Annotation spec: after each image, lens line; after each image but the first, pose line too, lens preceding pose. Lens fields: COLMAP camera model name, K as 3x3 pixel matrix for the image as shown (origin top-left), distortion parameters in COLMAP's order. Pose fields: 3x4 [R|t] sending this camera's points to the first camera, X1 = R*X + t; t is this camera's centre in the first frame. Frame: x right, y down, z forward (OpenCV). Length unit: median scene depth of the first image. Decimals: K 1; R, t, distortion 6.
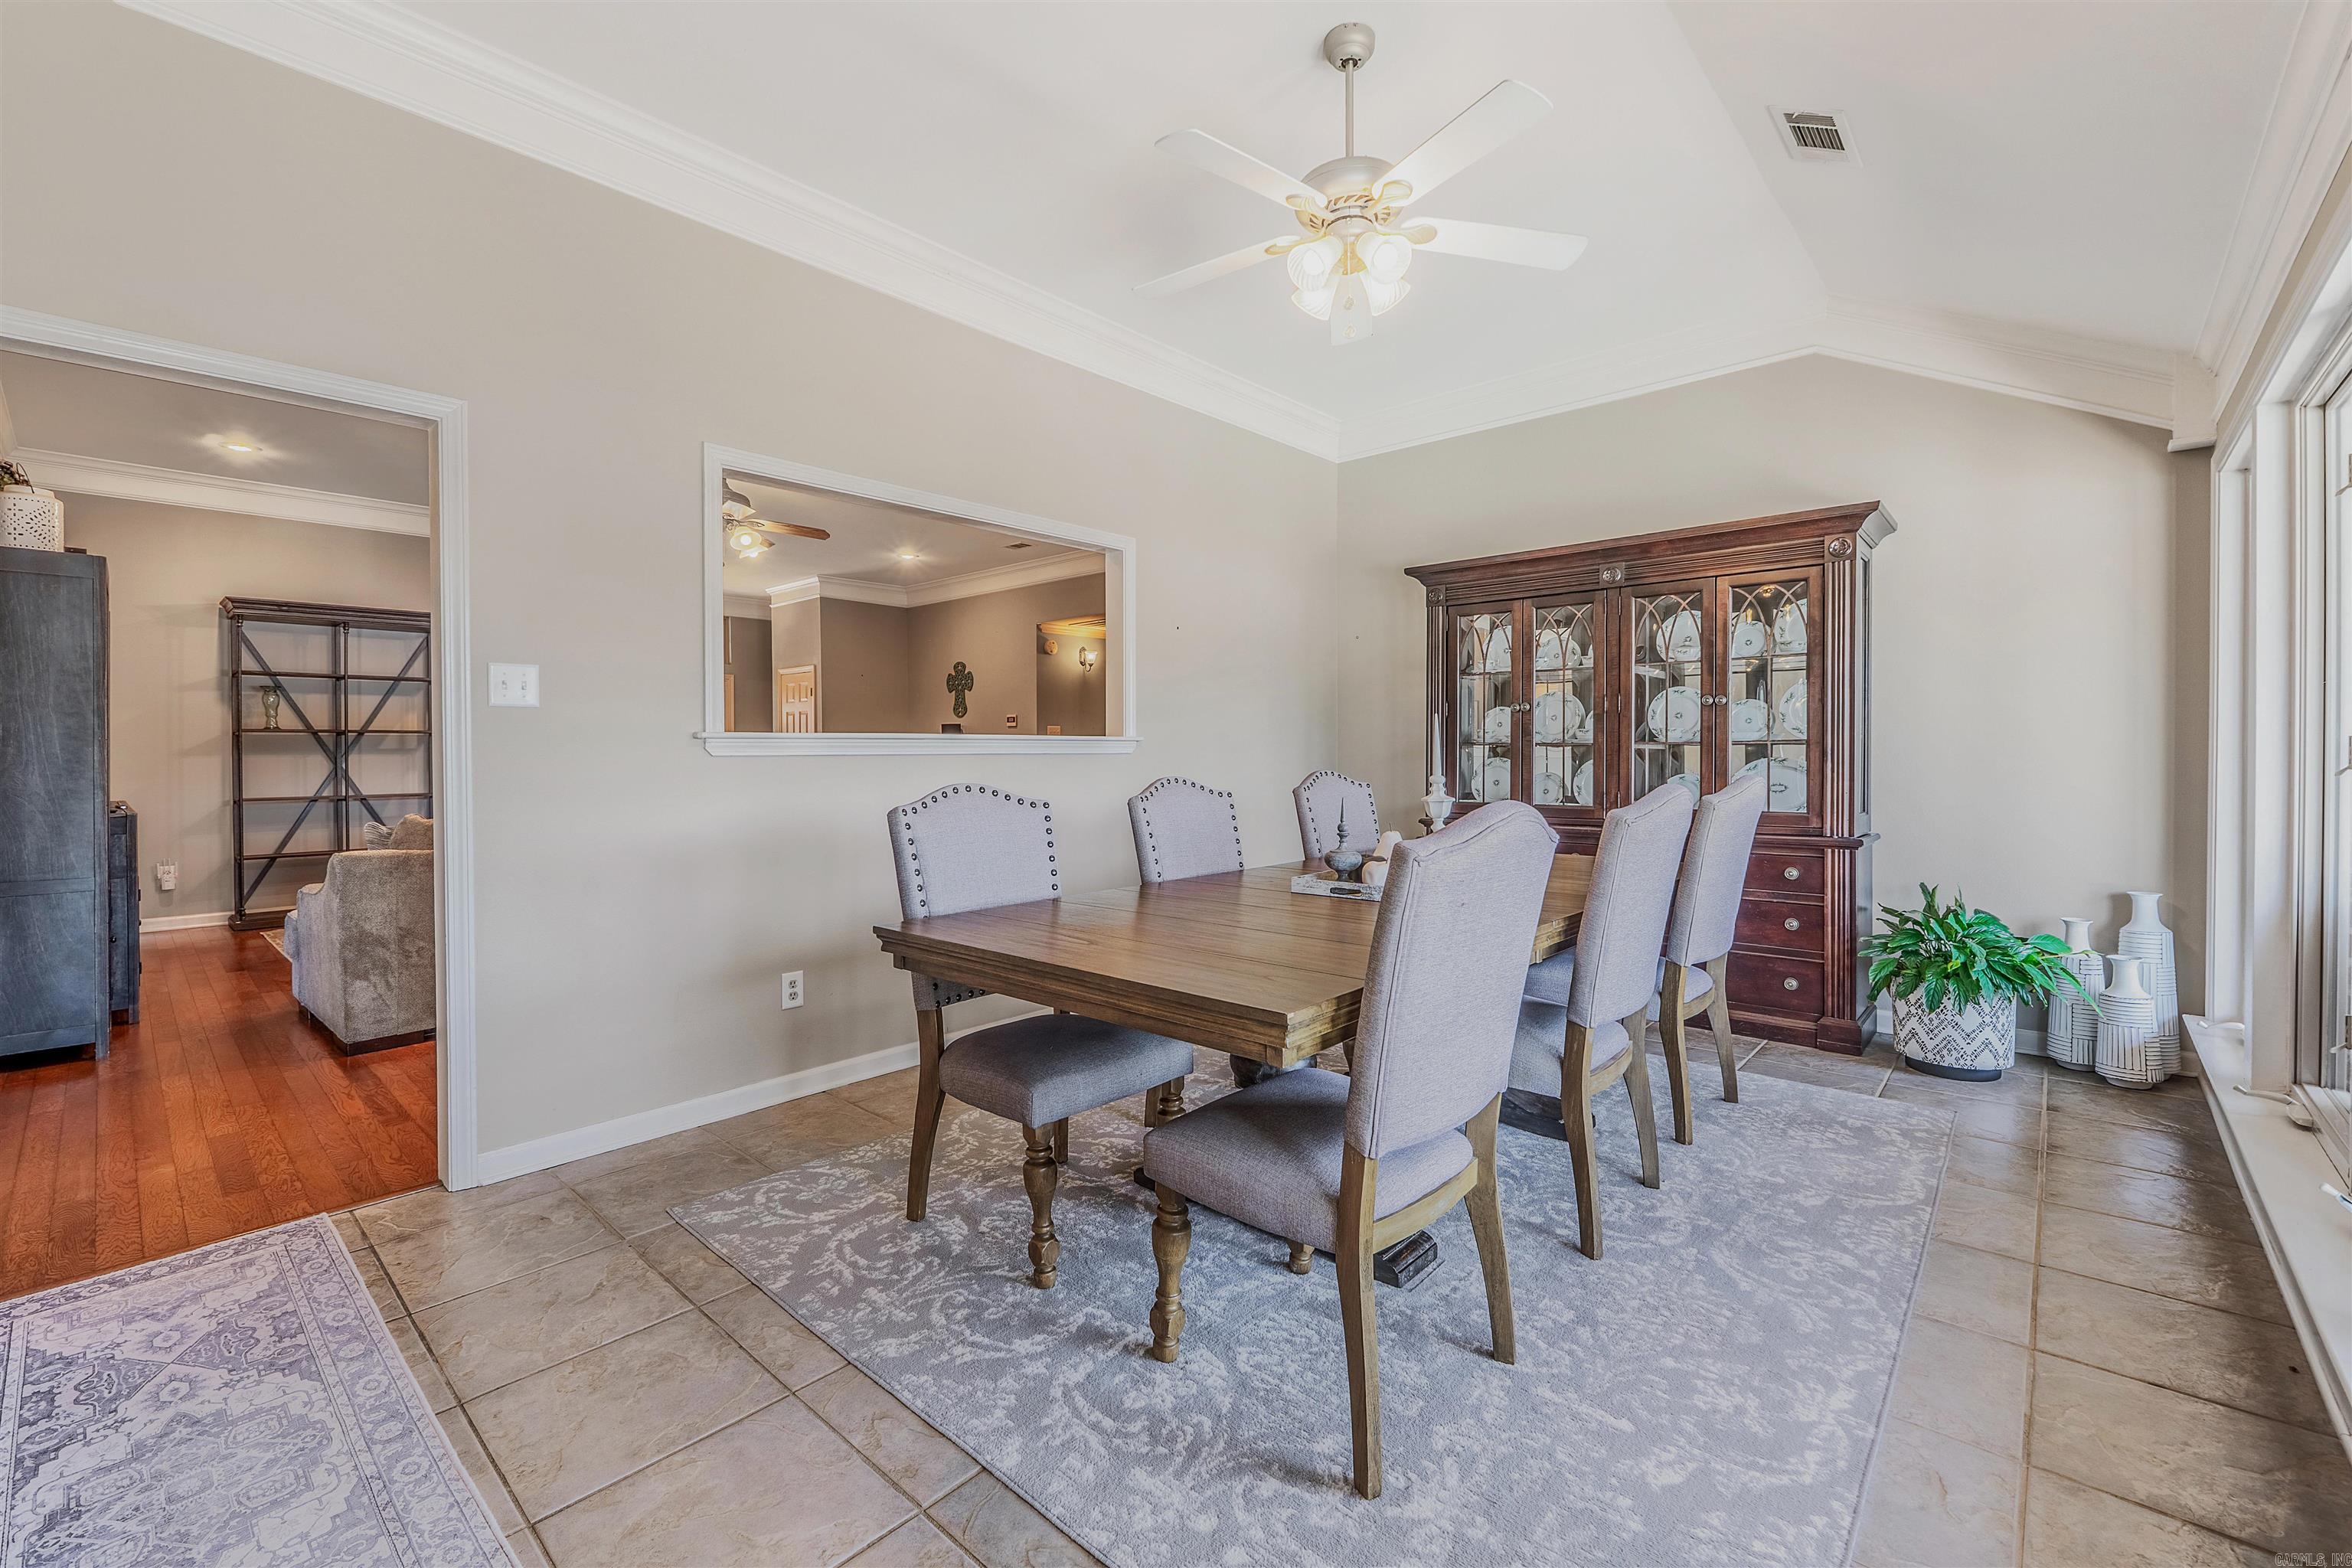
lens RADIAL K [[976.8, 0, 1171.4], [0, 976.8, 754.7], [0, 0, 1]] dist [-0.004490, -0.000774]
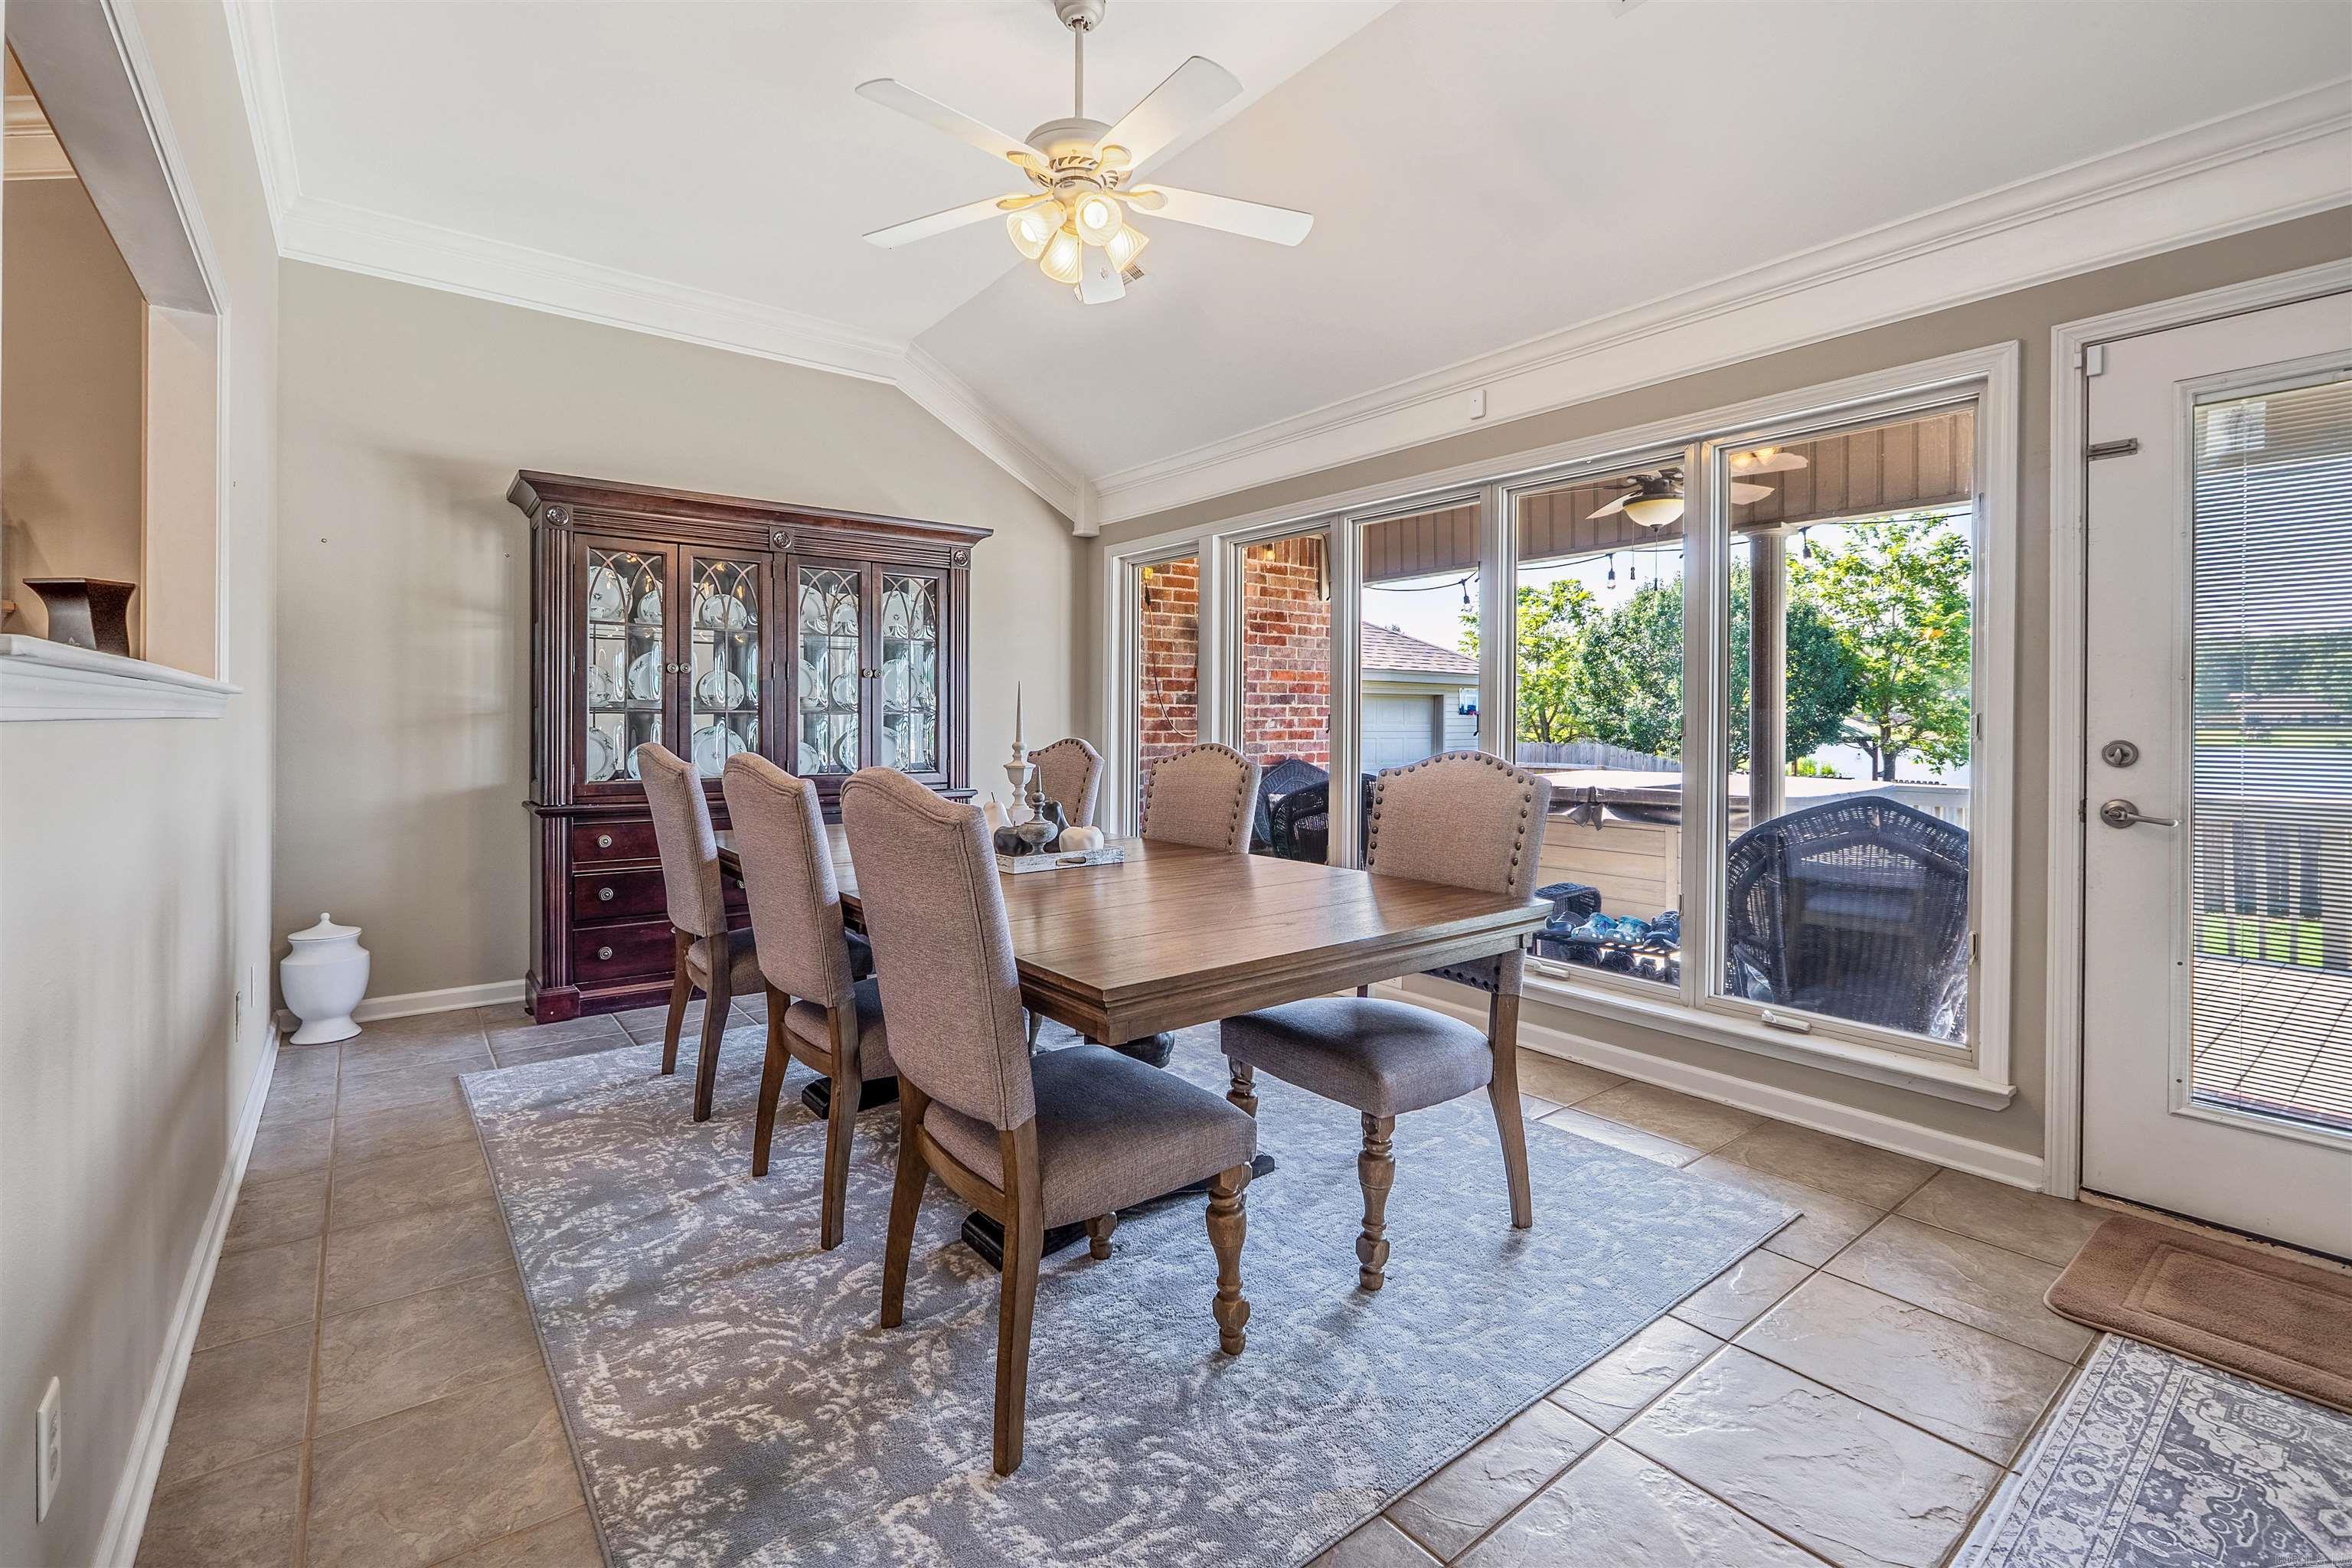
lens RADIAL K [[1013.9, 0, 1171.5], [0, 1013.9, 719.5], [0, 0, 1]] dist [-0.012999, 0.001459]
pose [[0.179974, 0.002978, 0.983667, -0.929908], [0.004661, 0.999982, -0.003880, 0.003940], [-0.983660, 0.005284, 0.179957, 0.831485]]
